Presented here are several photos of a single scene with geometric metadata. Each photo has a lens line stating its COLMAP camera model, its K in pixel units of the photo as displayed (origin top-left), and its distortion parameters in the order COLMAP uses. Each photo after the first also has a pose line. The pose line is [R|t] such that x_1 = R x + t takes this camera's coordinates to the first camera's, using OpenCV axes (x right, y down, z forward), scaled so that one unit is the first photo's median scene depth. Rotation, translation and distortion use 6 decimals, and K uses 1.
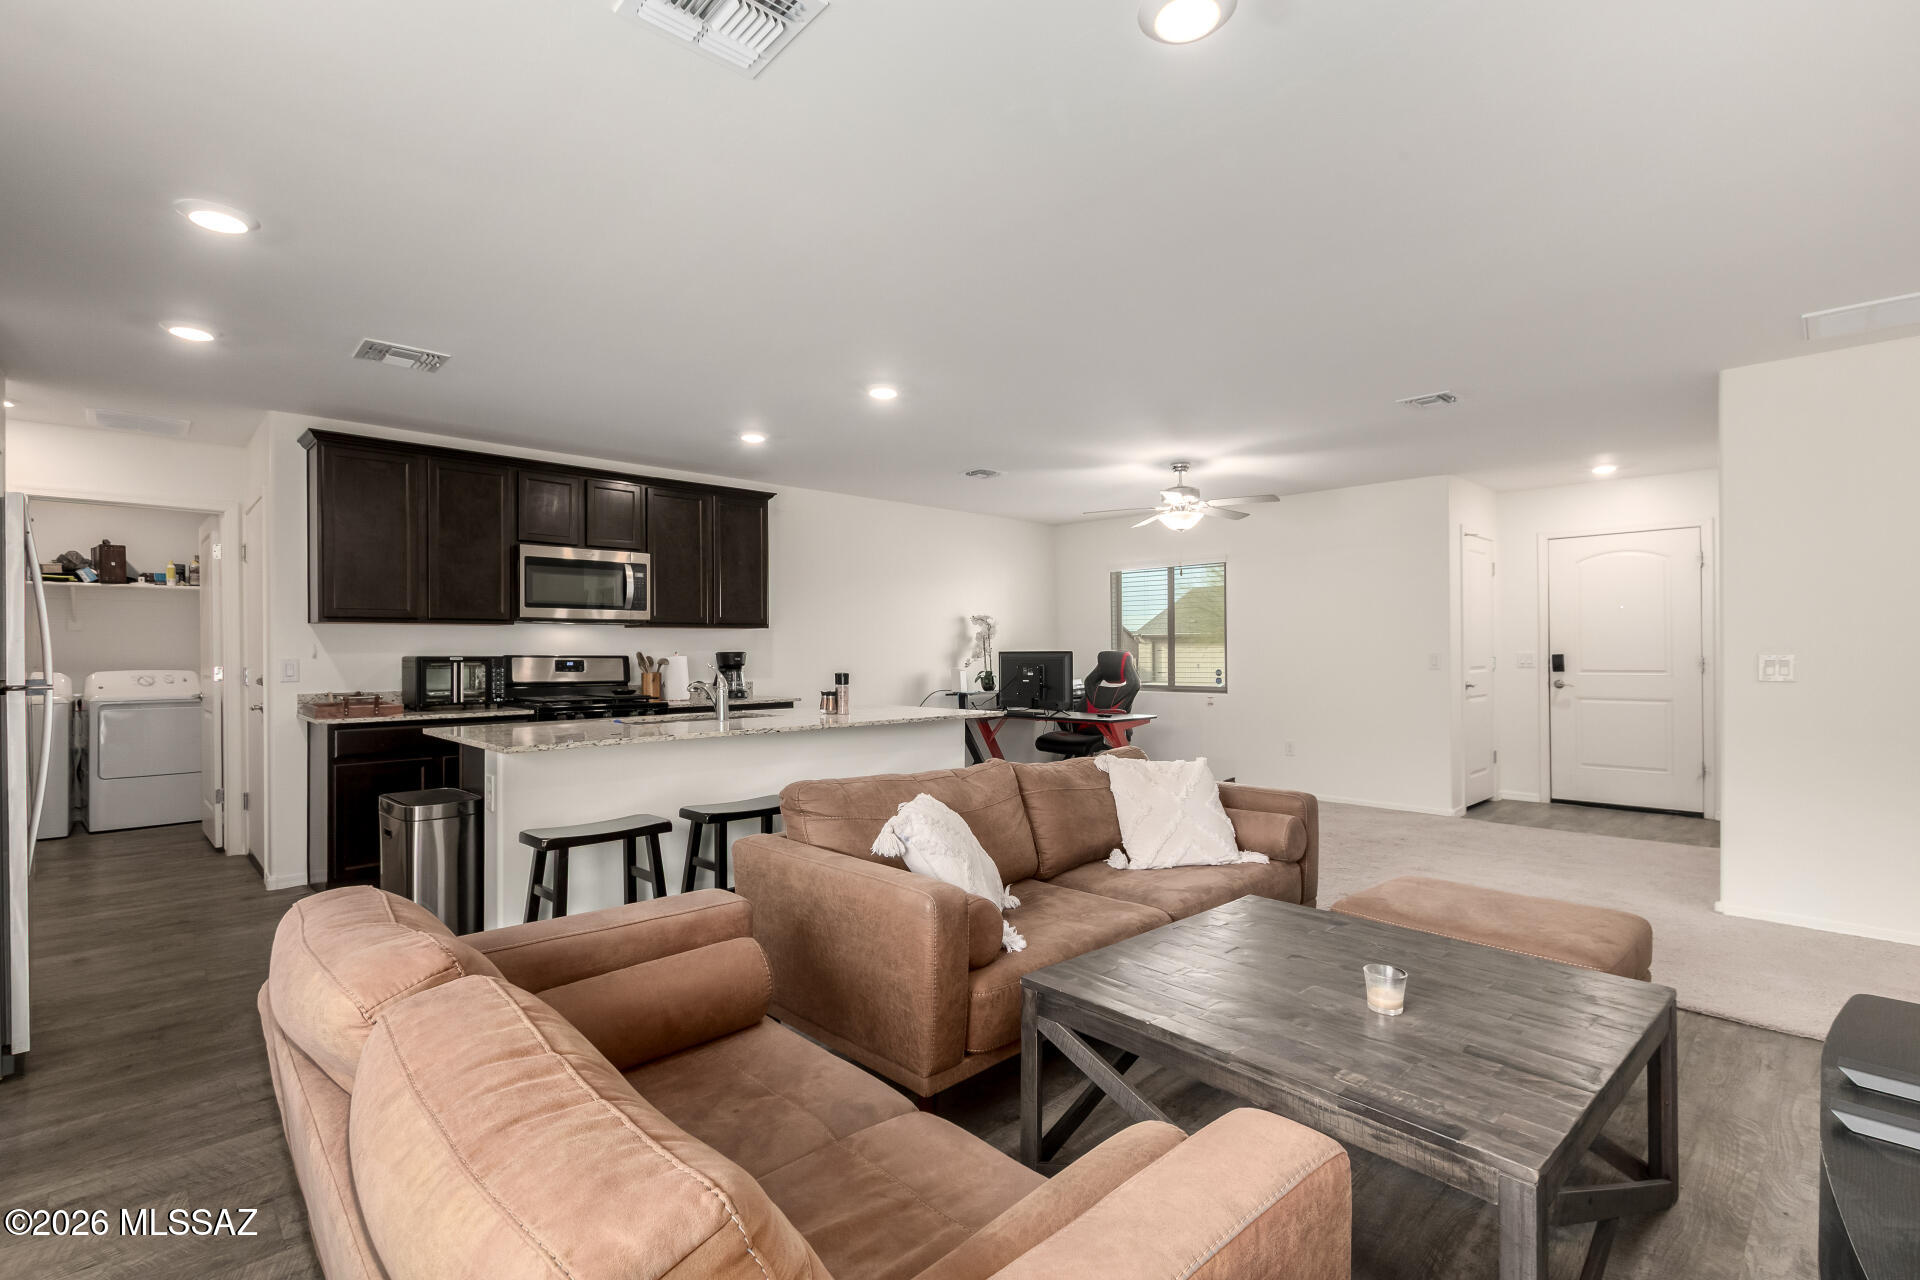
lens RADIAL K [[886.9, 0, 958.5], [0, 886.9, 640.9], [0, 0, 1]] dist [0.000005, -0.000366]
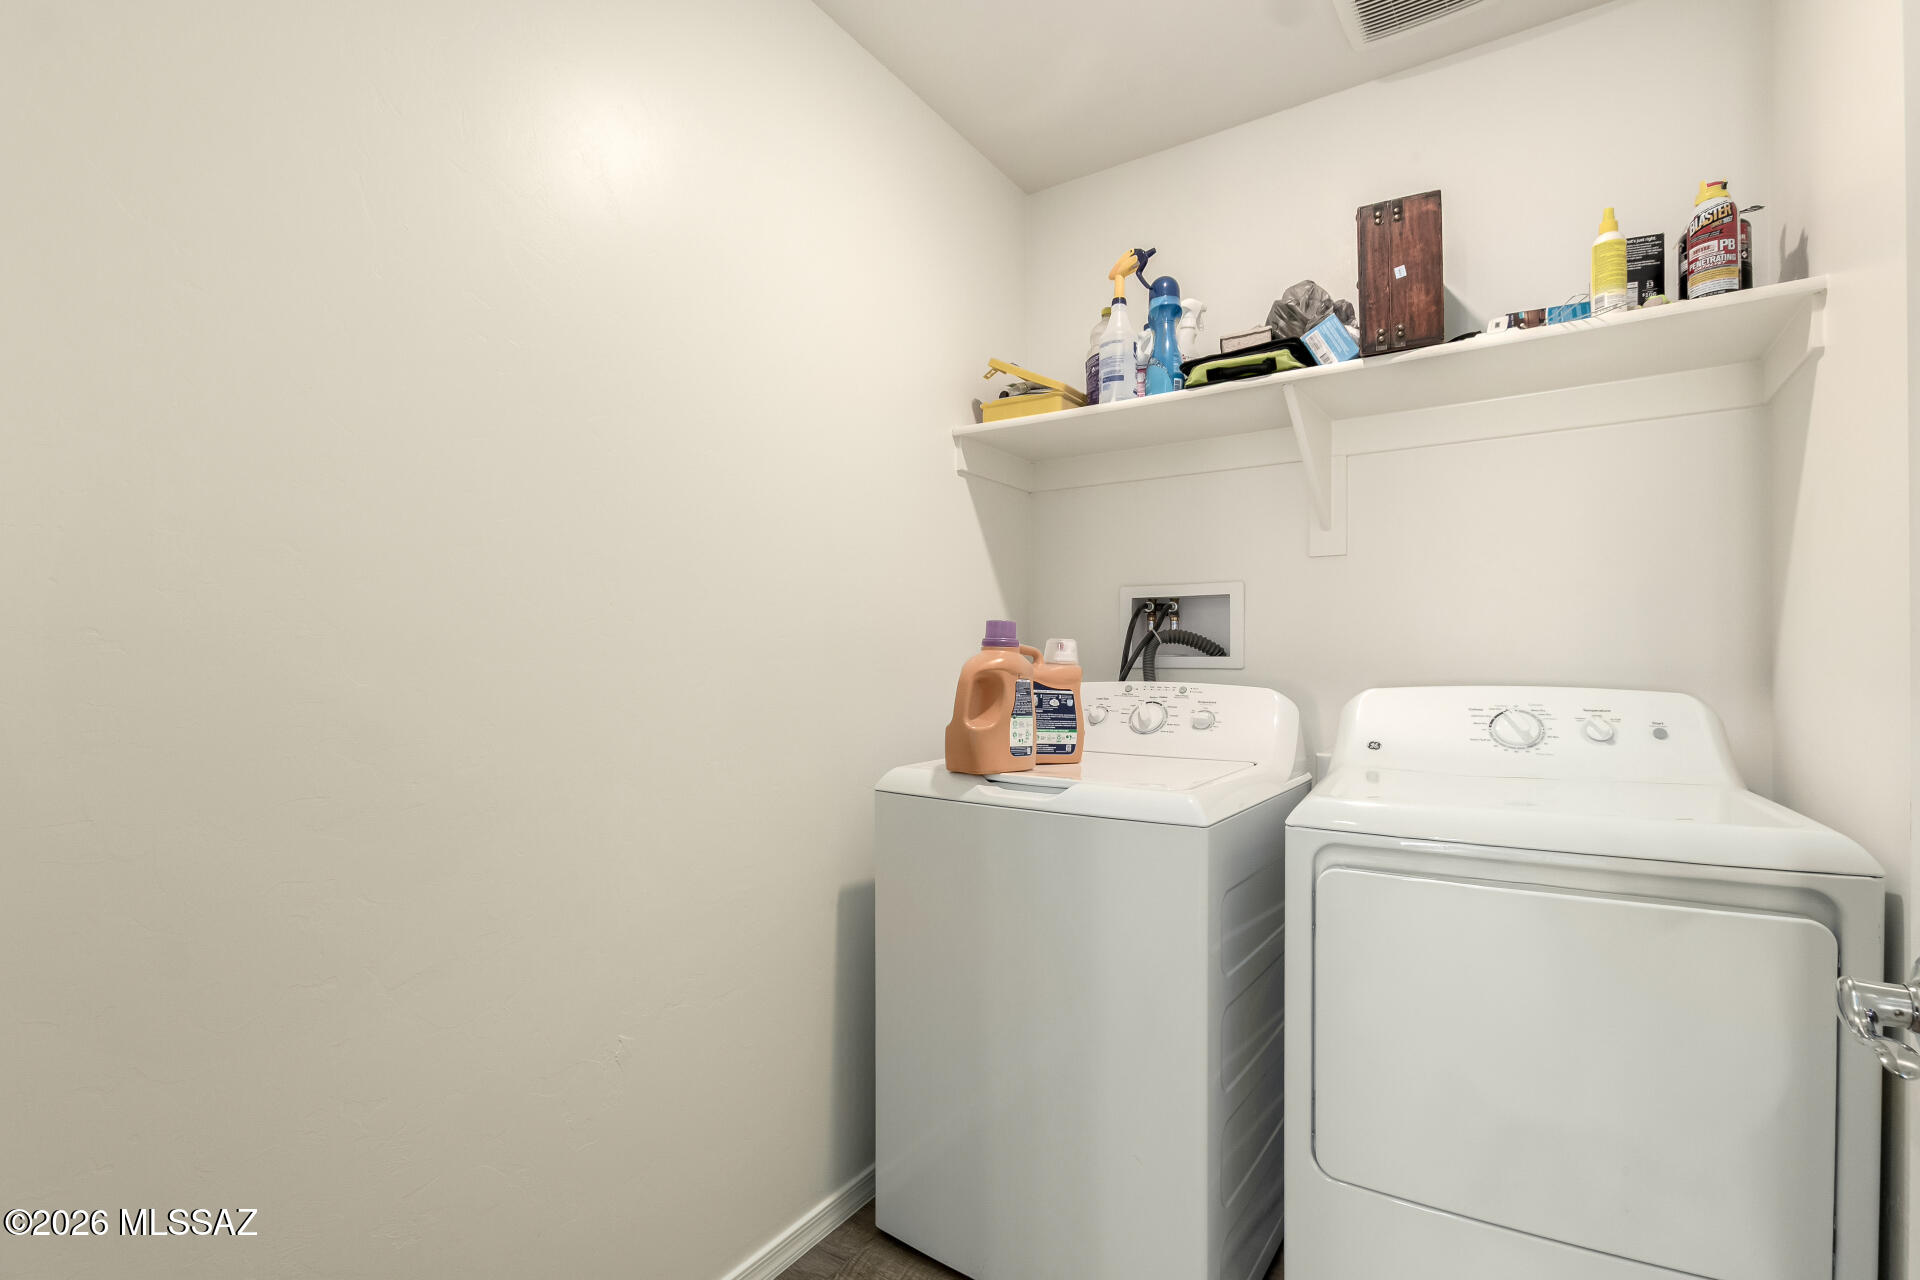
lens RADIAL K [[886.9, 0, 961.3], [0, 886.9, 632.4], [0, 0, 1]] dist [0.000005, -0.000366]
pose [[0.294074, -0.002265, -0.955780, -0.734995], [0.028582, 0.999571, 0.006426, 0.011374], [0.955355, -0.029208, 0.294013, 0.788318]]
